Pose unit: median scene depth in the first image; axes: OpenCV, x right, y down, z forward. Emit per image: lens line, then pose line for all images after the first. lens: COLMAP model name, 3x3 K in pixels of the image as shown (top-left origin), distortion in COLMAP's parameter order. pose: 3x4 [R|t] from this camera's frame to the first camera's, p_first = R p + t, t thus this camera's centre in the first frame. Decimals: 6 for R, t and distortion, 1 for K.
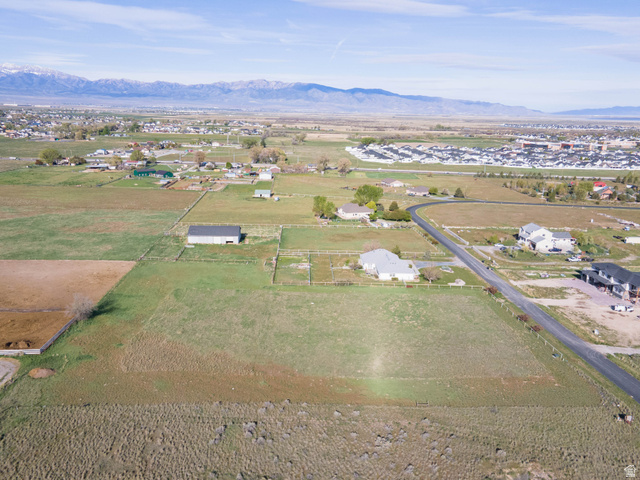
lens RADIAL K [[502.2, 0, 297.7], [0, 502.2, 237.6], [0, 0, 1]] dist [0.030688, 0.002124]
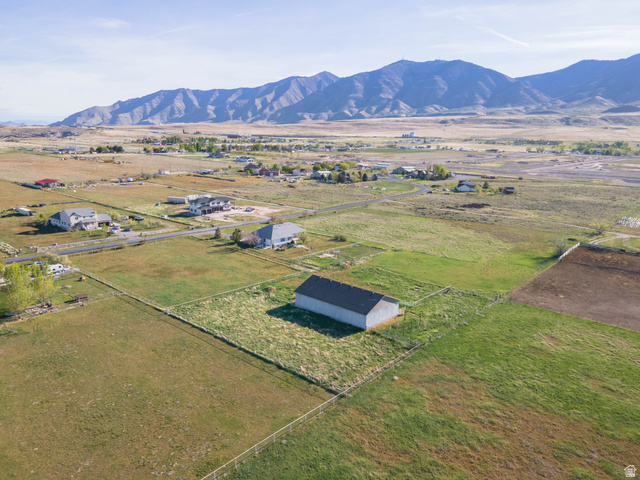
lens RADIAL K [[468.4, 0, 314.1], [0, 468.4, 242.0], [0, 0, 1]] dist [0.029583, 0.030114]
pose [[-0.729499, -0.185724, 0.658284, -0.500437], [0.122813, 0.911220, 0.393186, -0.290824], [-0.672865, 0.367675, -0.641925, 1.447162]]
